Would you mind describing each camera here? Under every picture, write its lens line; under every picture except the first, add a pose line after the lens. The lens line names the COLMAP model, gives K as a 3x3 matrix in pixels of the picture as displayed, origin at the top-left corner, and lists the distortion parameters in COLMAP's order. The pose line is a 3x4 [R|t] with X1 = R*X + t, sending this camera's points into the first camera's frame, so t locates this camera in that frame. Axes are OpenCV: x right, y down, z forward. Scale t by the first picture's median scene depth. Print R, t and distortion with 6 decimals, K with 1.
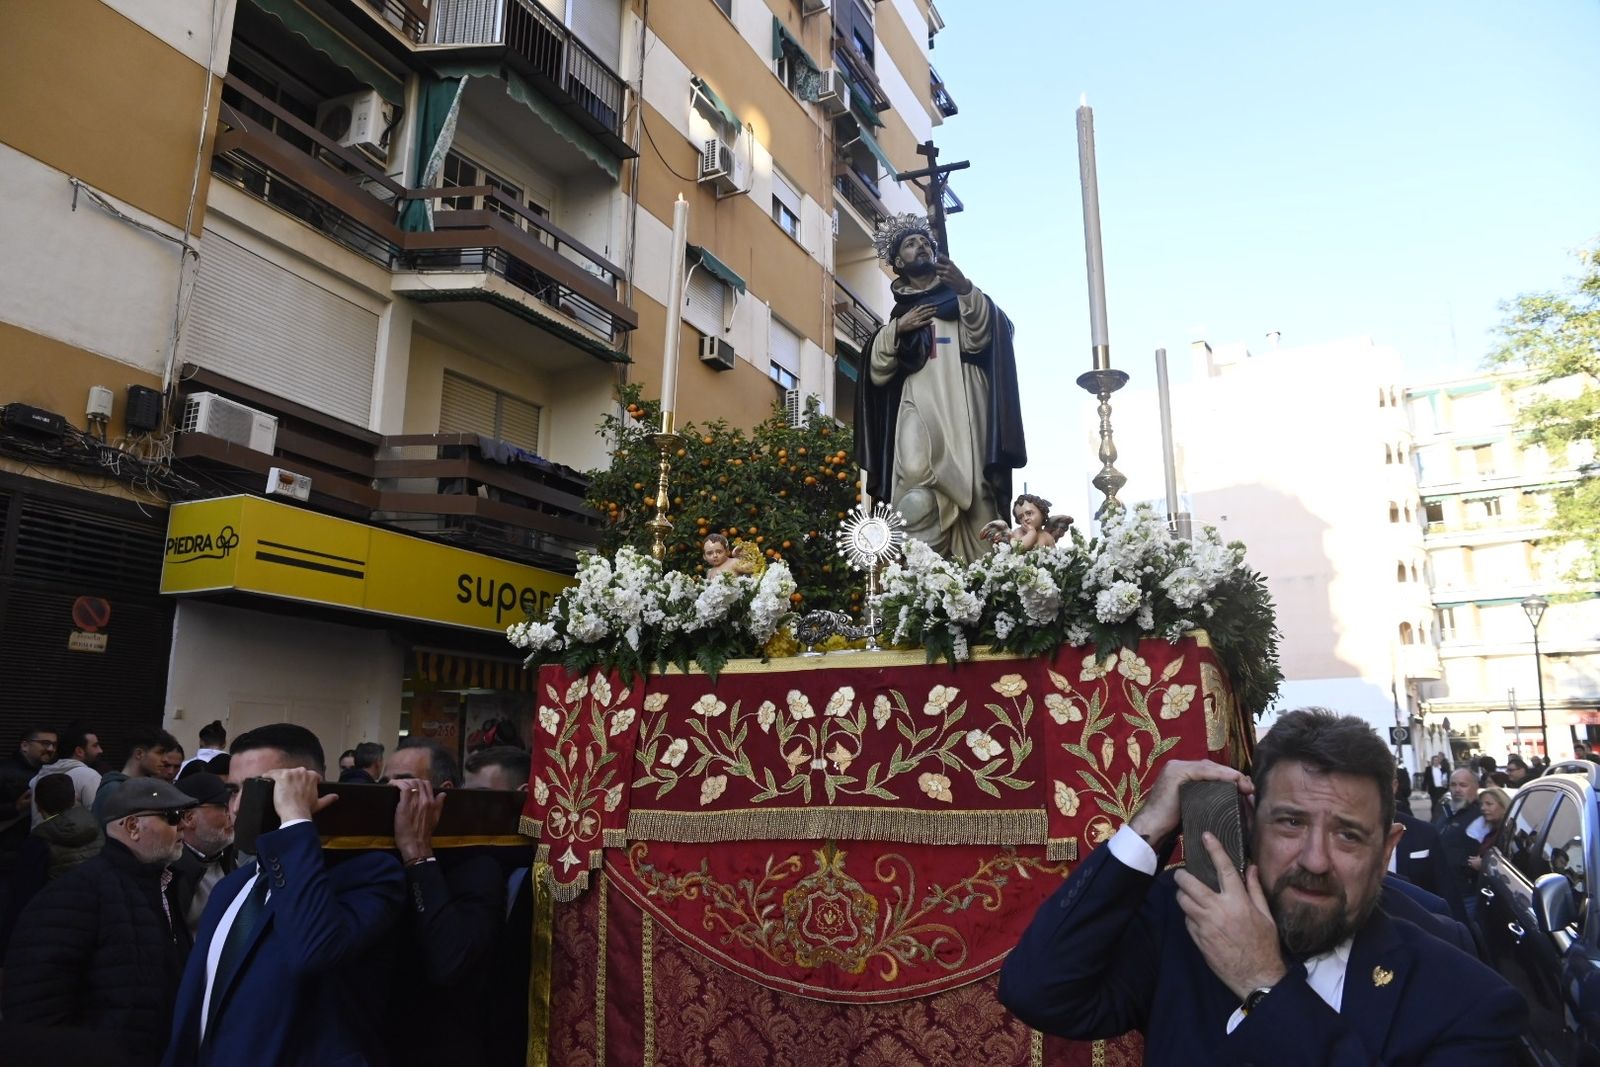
lens RADIAL K [[1056.4, 0, 800.0], [0, 1056.4, 533.5], [0, 0, 1]] dist [-0.122290, 0.078866]
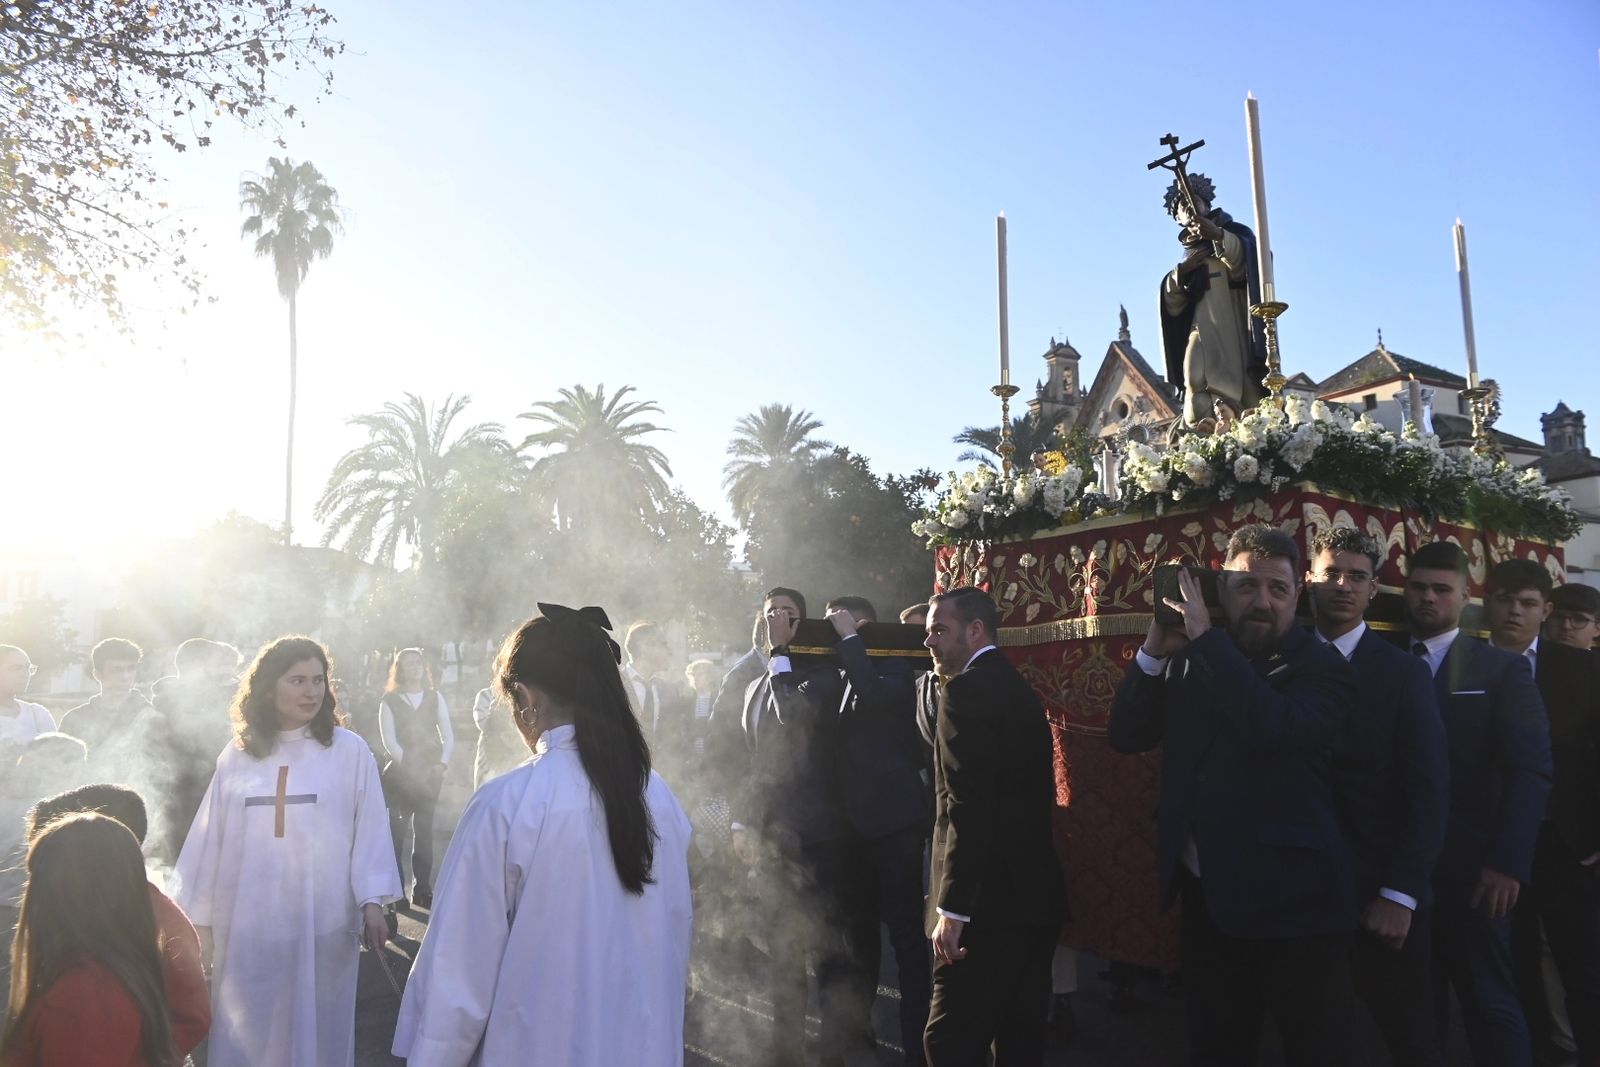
lens RADIAL K [[1056.4, 0, 800.0], [0, 1056.4, 533.5], [0, 0, 1]] dist [-0.122290, 0.078866]
pose [[0.865868, -0.087962, -0.492479, 0.408106], [0.131495, 0.989823, 0.054400, -0.007173], [0.482682, -0.111862, 0.868623, -0.544101]]
